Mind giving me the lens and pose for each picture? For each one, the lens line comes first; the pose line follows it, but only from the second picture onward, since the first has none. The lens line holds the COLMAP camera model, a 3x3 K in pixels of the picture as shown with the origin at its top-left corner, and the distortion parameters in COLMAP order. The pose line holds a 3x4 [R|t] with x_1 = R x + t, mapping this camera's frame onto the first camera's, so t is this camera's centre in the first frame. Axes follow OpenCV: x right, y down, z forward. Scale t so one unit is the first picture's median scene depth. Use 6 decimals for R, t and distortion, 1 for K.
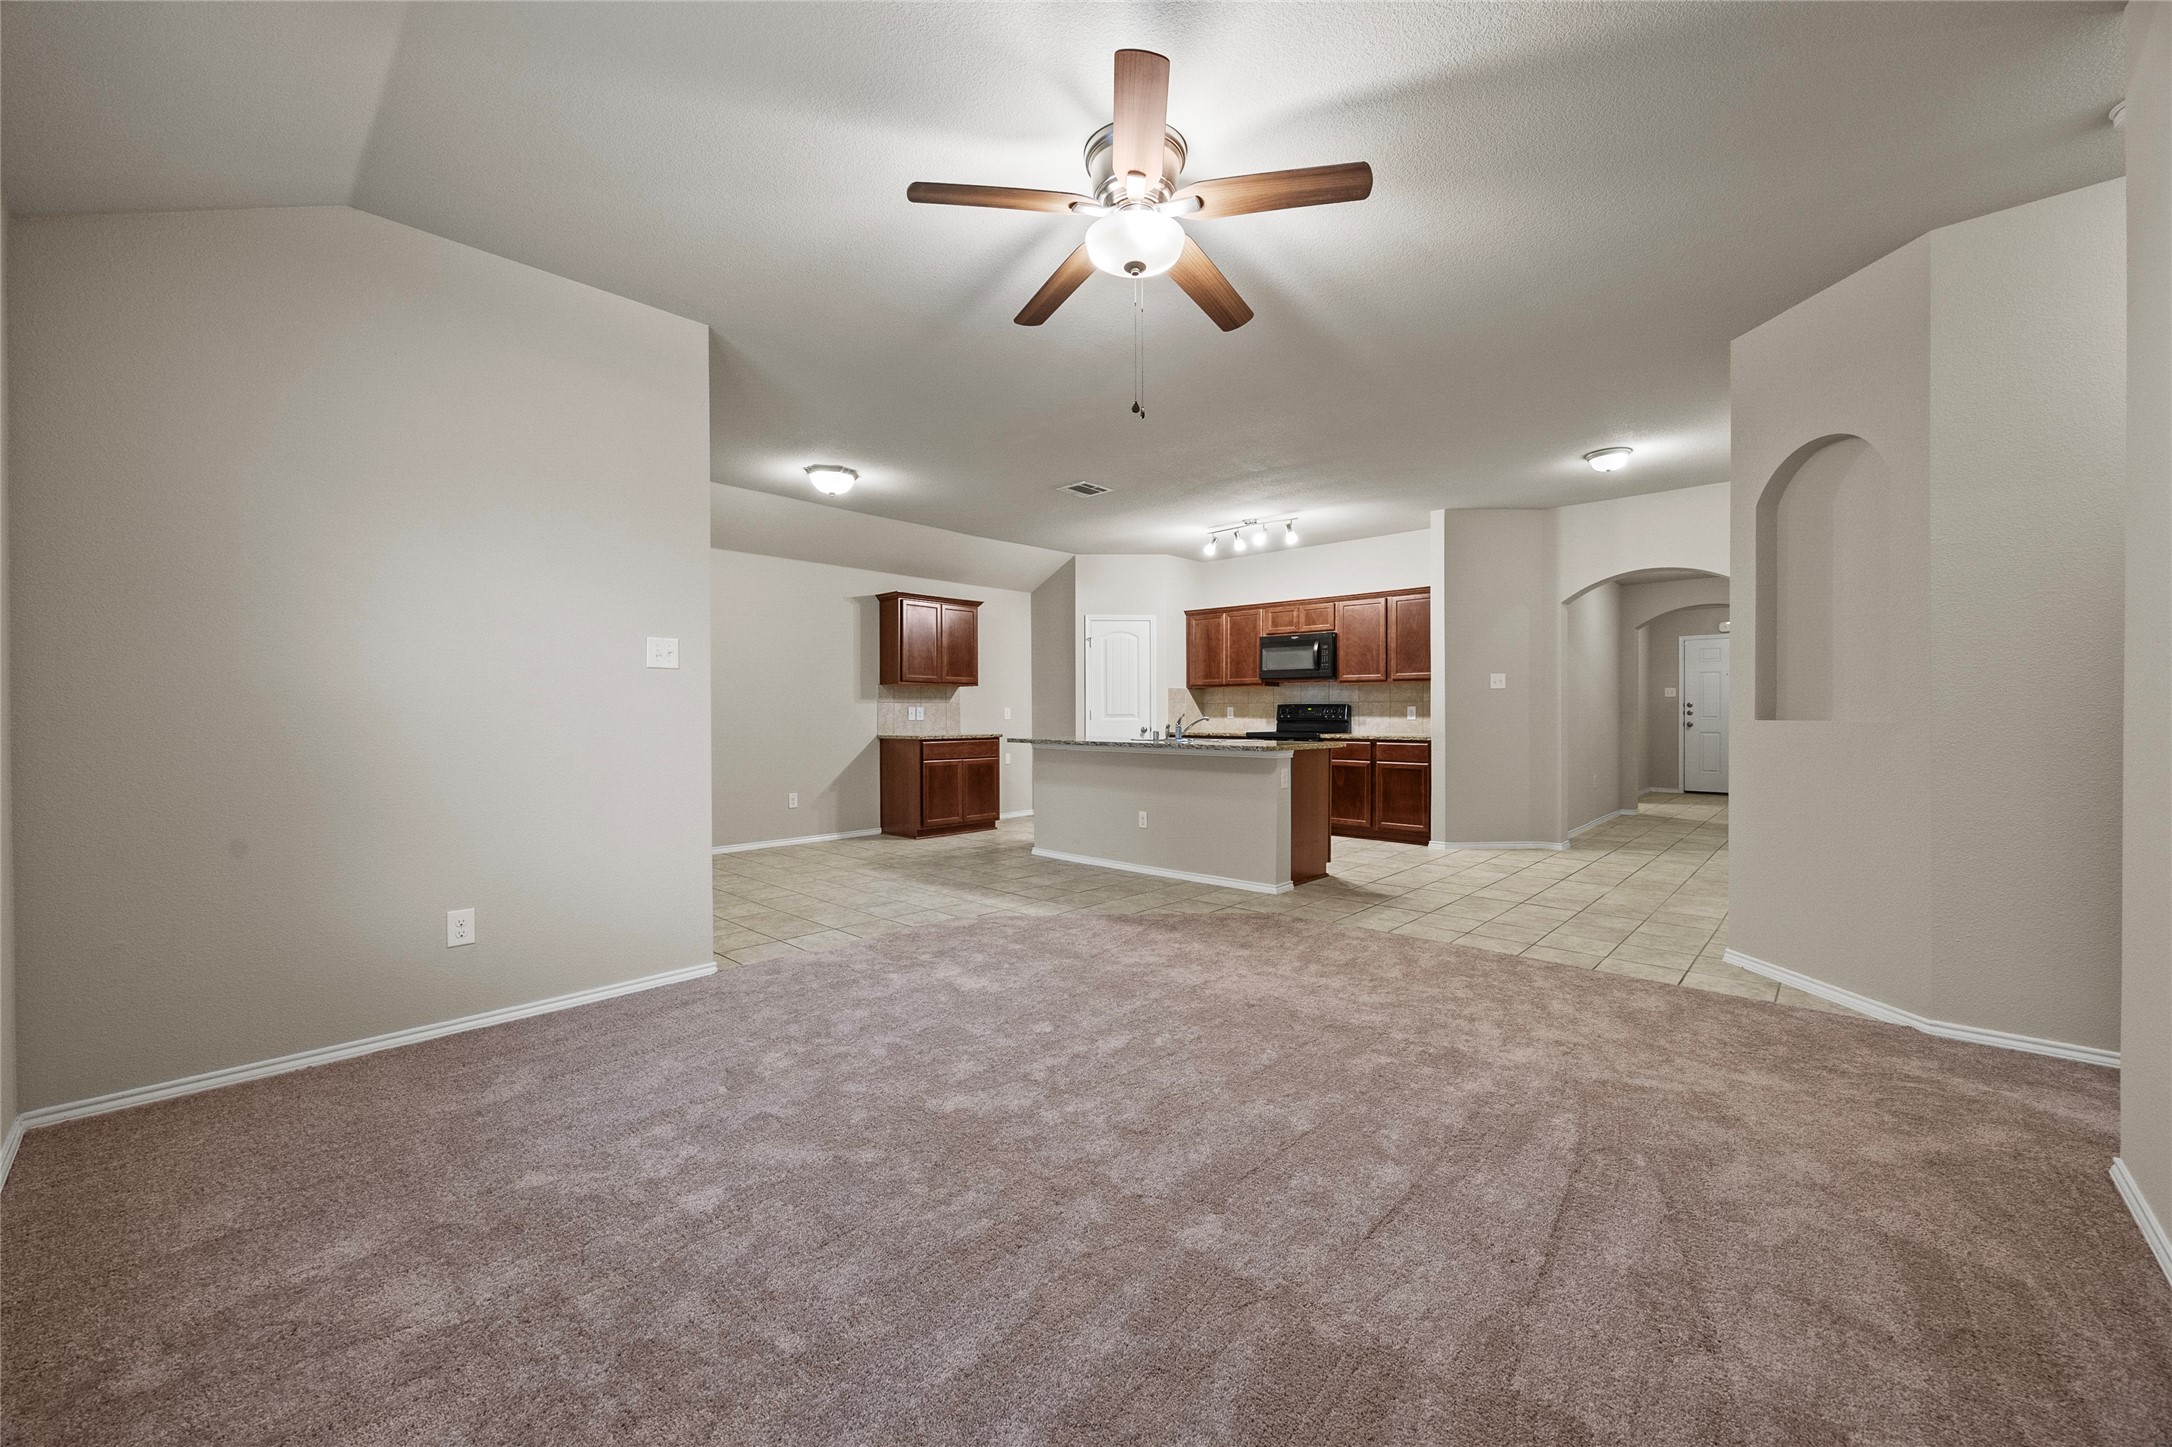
lens RADIAL K [[835.8, 0, 1085.7], [0, 835.8, 721.6], [0, 0, 1]] dist [-0.002160, 0.000032]
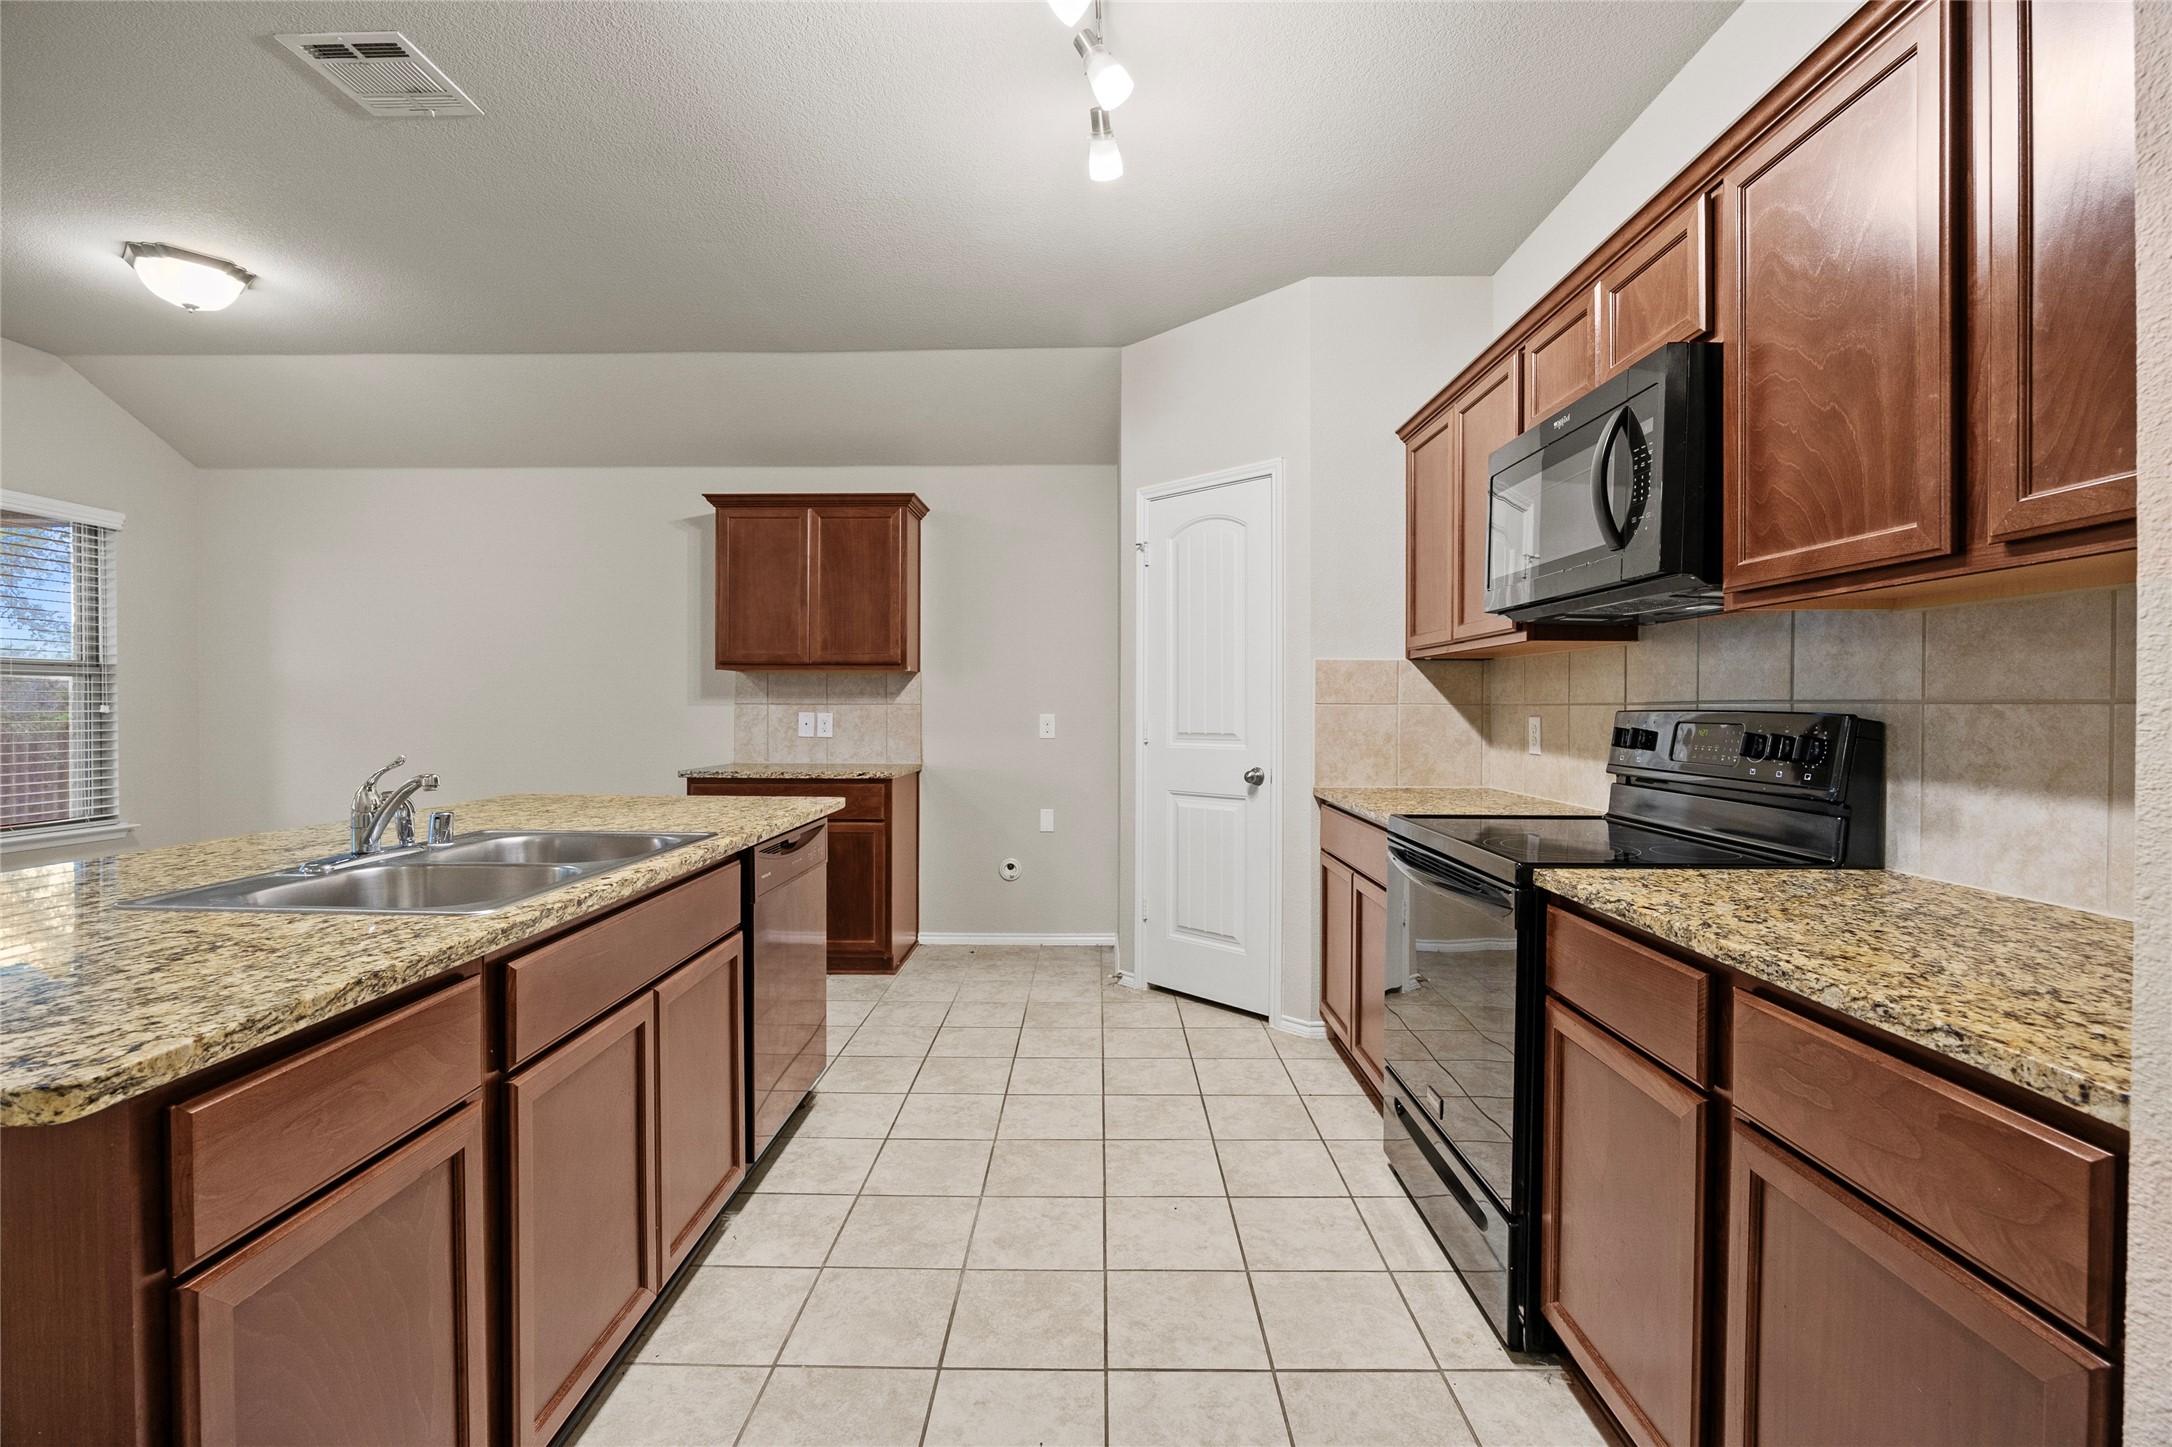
lens RADIAL K [[938.0, 0, 1088.8], [0, 938.0, 715.8], [0, 0, 1]] dist [-0.003817, -0.000402]
pose [[0.673230, 0.009837, -0.739368, 0.362297], [-0.012217, 0.999923, 0.002180, -0.019020], [0.739332, 0.007565, 0.673299, 0.746787]]
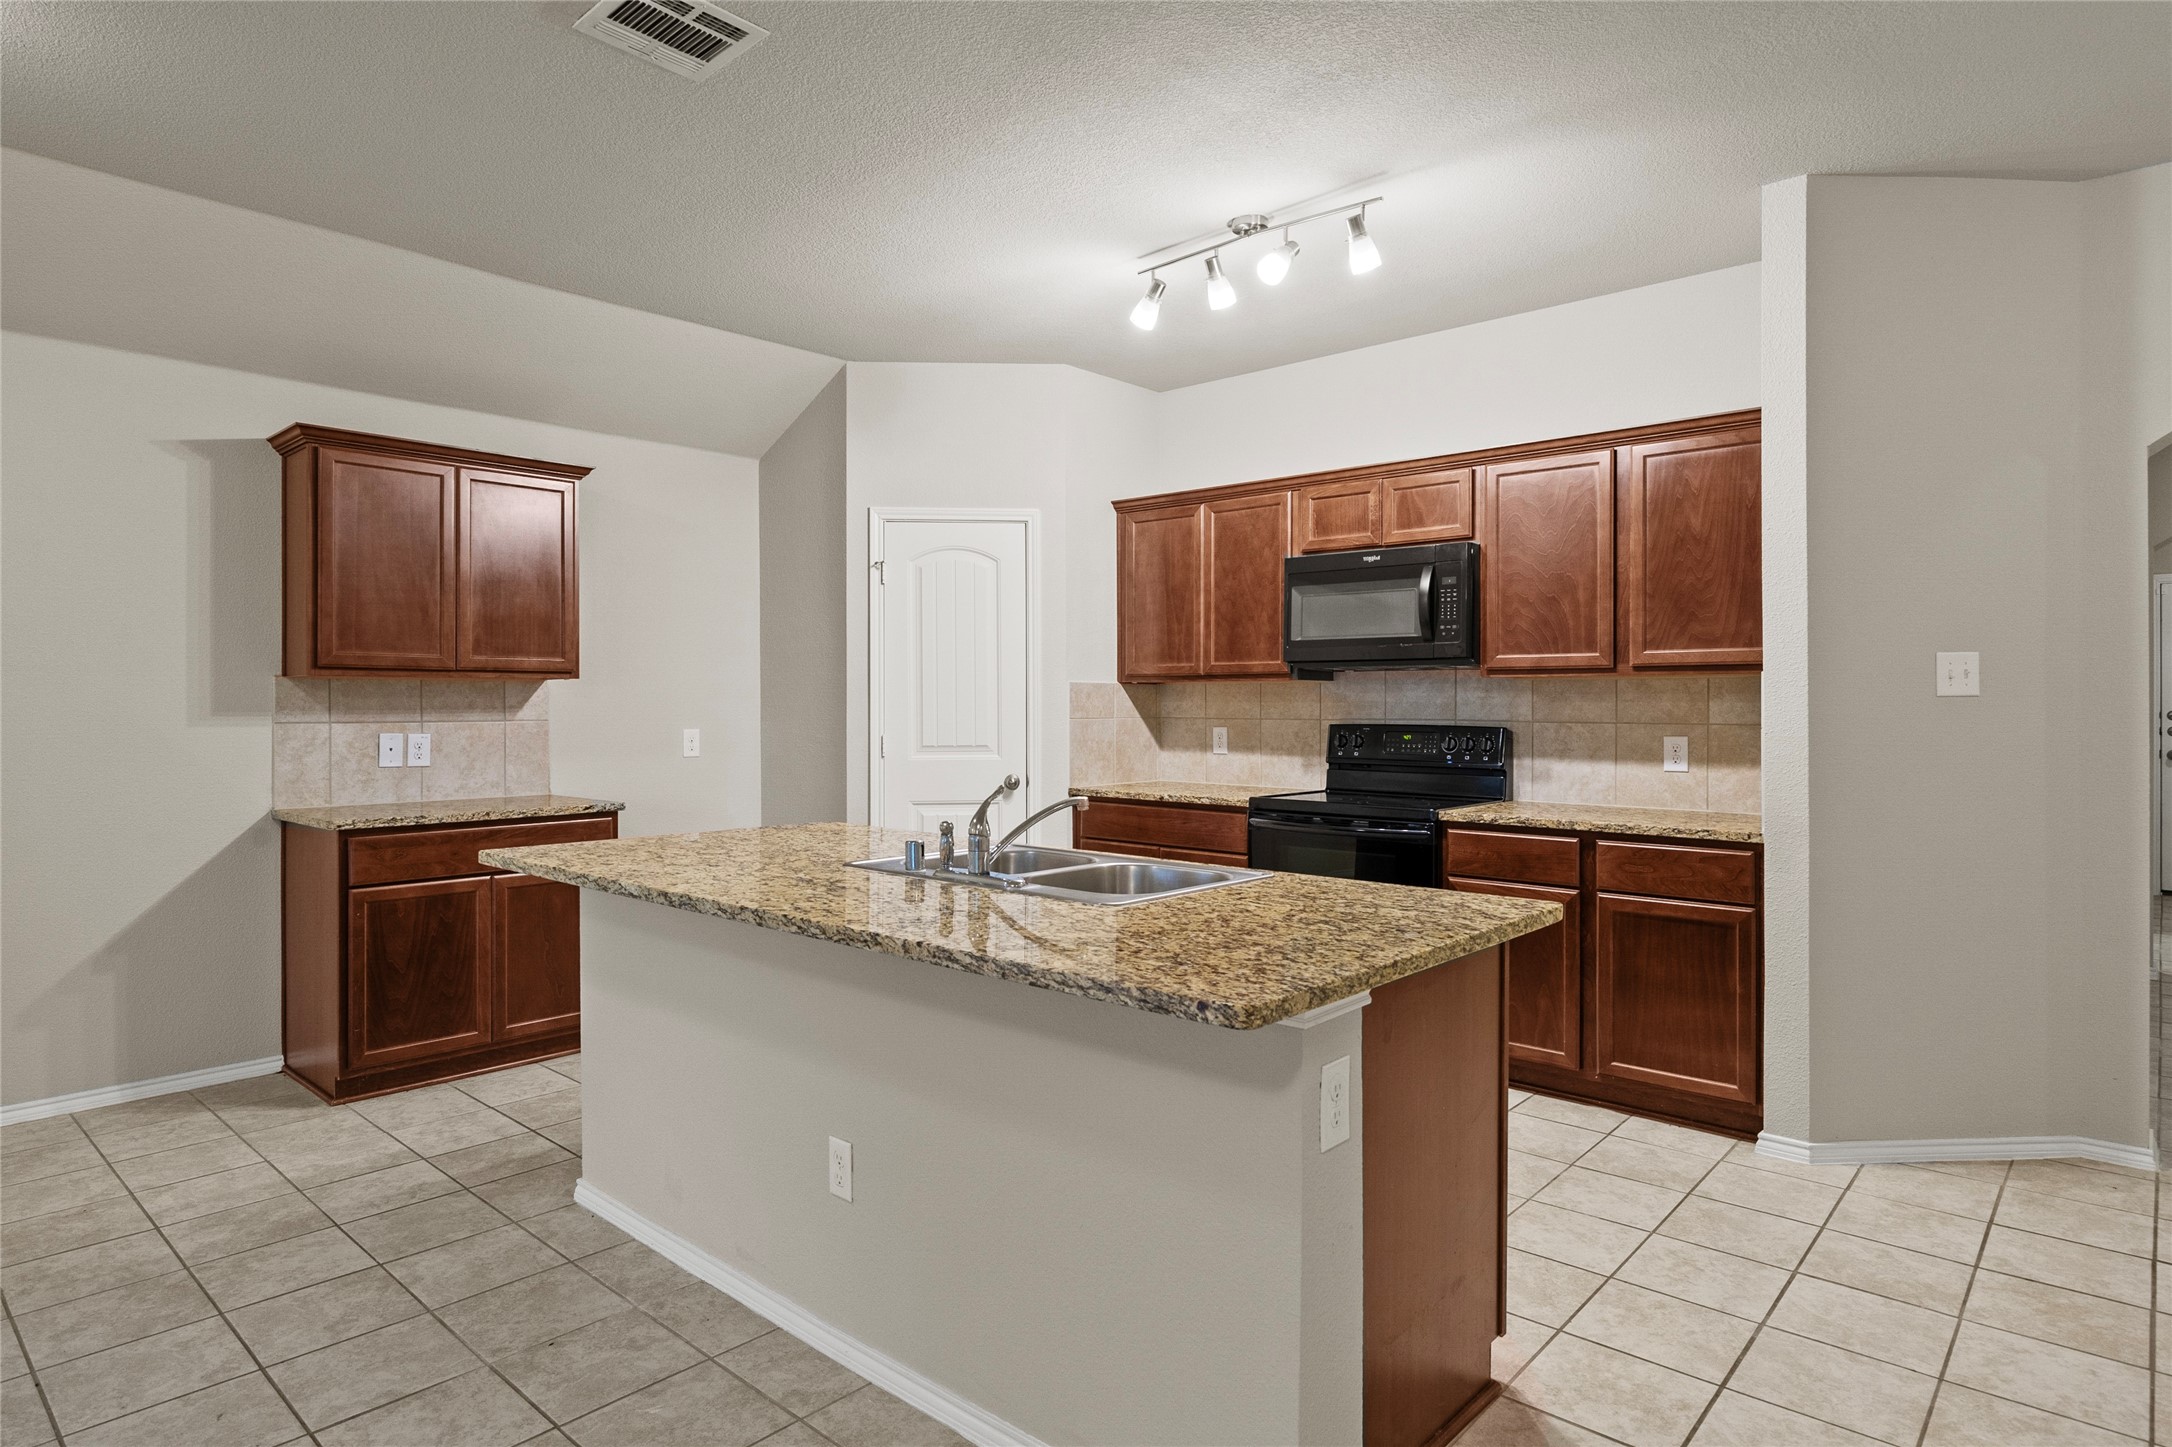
lens RADIAL K [[1209.1, 0, 1084.4], [0, 1209.1, 710.0], [0, 0, 1]] dist [0.007982, 0.001451]
pose [[0.999863, 0.001540, 0.016484, 0.107380], [-0.001464, 0.999988, -0.004569, -0.026560], [-0.016491, 0.004544, 0.999854, 0.439844]]
